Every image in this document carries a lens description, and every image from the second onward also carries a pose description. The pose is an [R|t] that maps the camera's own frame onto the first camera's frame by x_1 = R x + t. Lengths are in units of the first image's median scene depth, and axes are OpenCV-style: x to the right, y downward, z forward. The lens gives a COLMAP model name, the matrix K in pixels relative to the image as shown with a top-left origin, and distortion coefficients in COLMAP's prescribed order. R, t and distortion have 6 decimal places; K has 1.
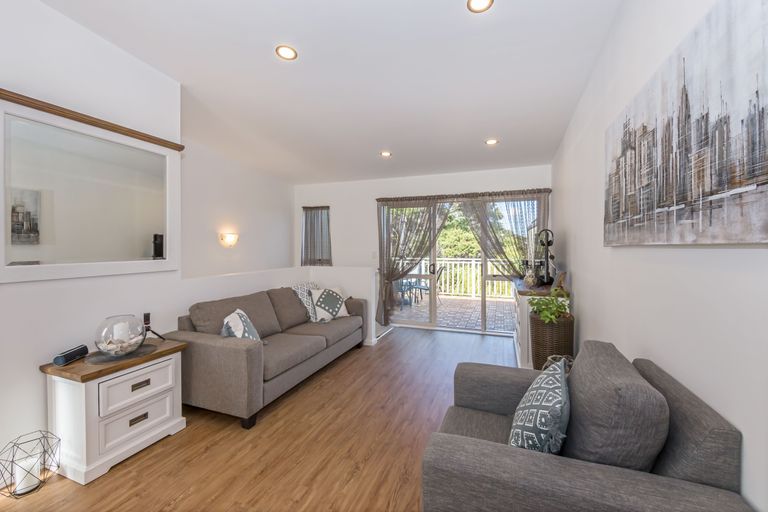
lens RADIAL K [[316.1, 0, 395.6], [0, 316.1, 248.4], [0, 0, 1]] dist [-0.004053, -0.000467]
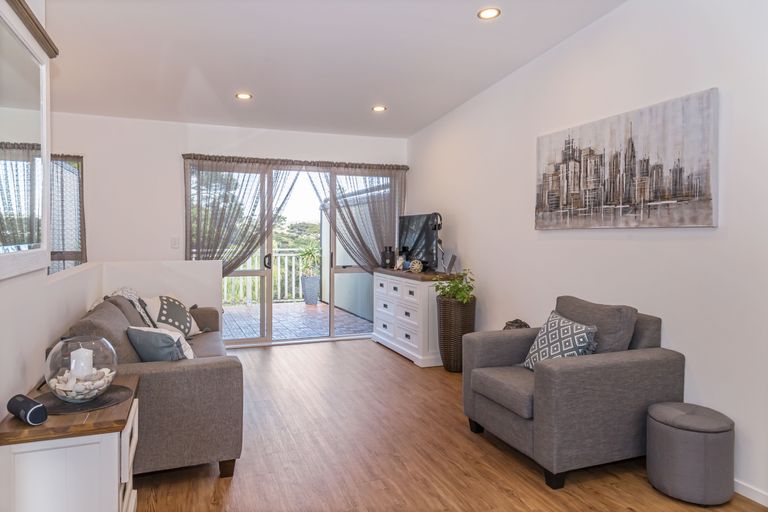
lens RADIAL K [[503.9, 0, 409.4], [0, 503.9, 252.4], [0, 0, 1]] dist [0.002788, 0.003211]
pose [[0.738905, -0.022610, 0.673430, -1.318824], [0.000371, 0.999450, 0.033150, 0.021647], [-0.673810, -0.024245, 0.738507, -0.184735]]
